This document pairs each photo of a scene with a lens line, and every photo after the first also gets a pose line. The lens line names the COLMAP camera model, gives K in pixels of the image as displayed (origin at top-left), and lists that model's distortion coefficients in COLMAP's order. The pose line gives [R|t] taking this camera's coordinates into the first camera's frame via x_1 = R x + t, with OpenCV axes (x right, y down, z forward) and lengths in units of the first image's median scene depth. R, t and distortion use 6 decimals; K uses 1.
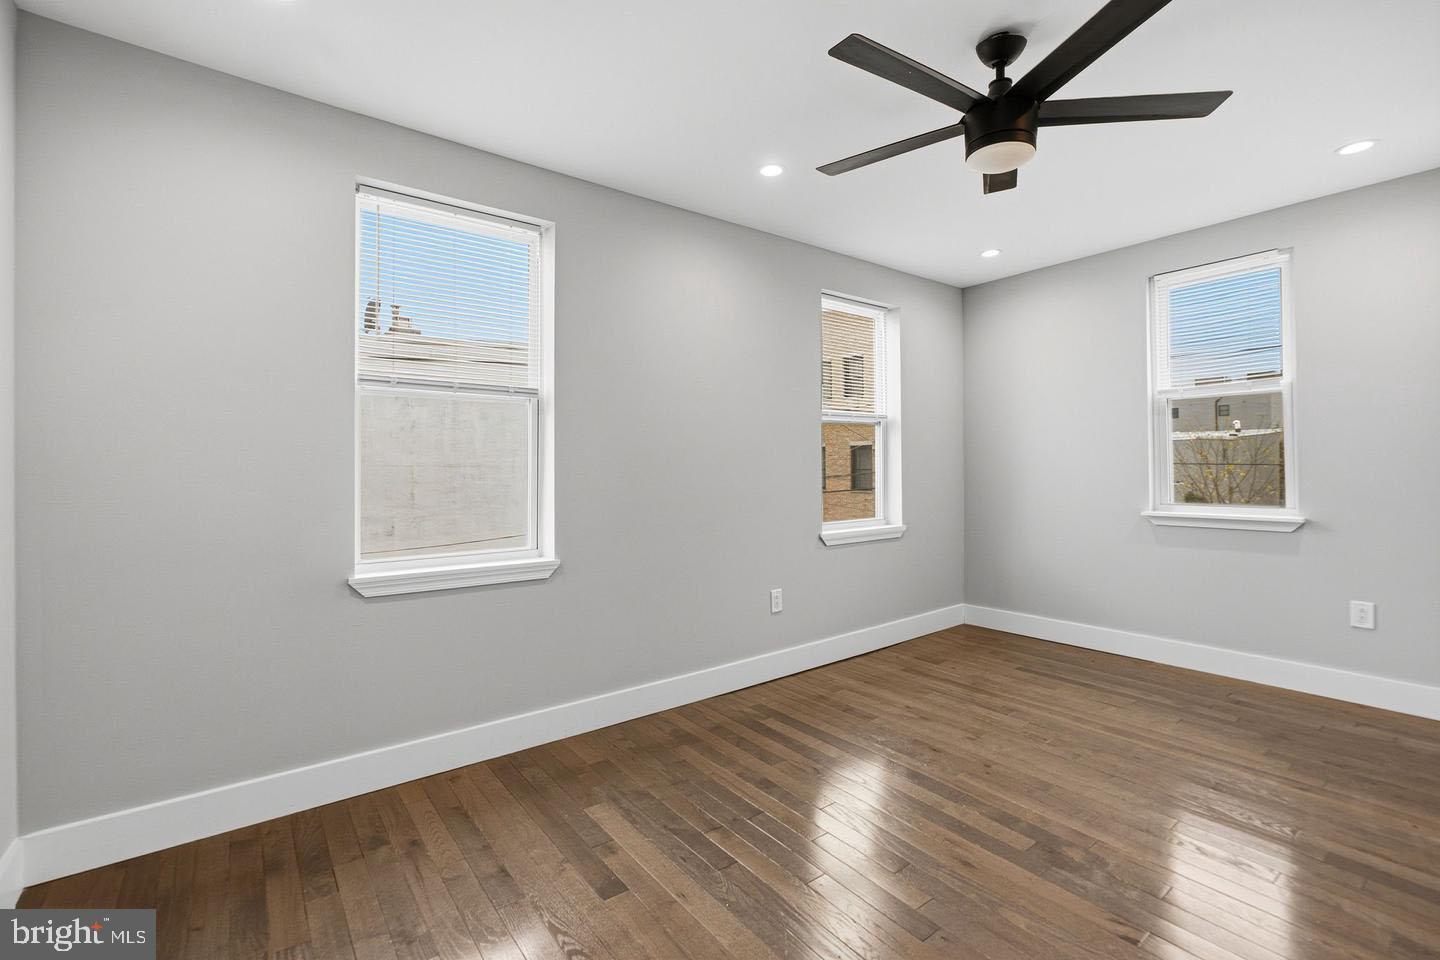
lens RADIAL K [[615.9, 0, 724.2], [0, 615.9, 466.8], [0, 0, 1]] dist [0.000732, -0.000250]
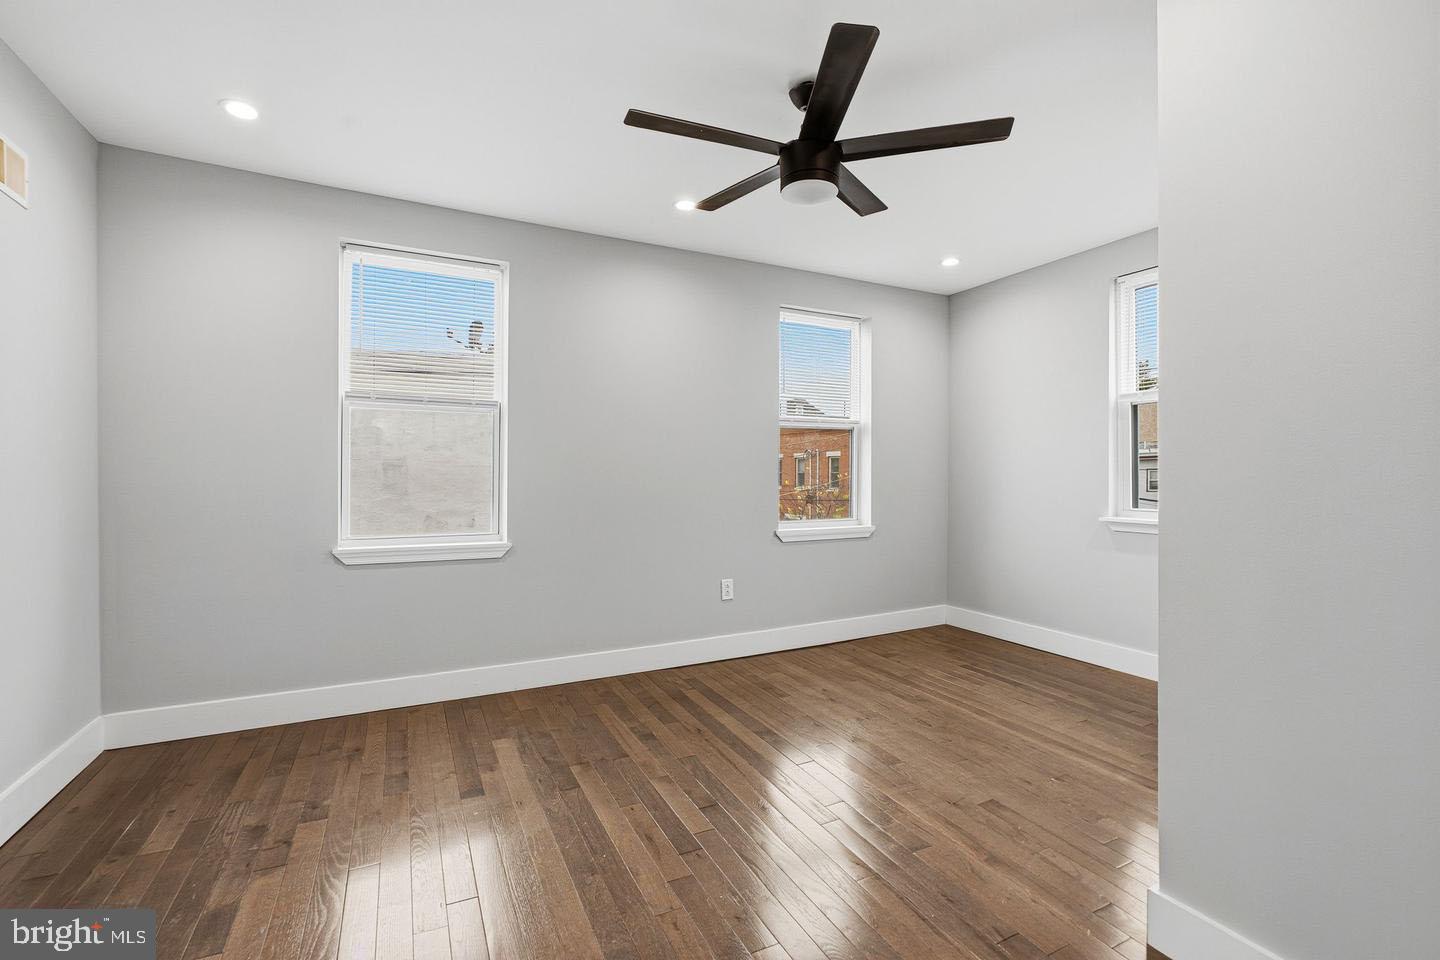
lens RADIAL K [[615.9, 0, 741.8], [0, 615.9, 479.0], [0, 0, 1]] dist [0.000732, -0.000250]
pose [[0.983771, 0.011129, -0.179083, 0.383102], [-0.009230, 0.999892, 0.011429, 0.007642], [0.179191, -0.009590, 0.983768, -0.100096]]
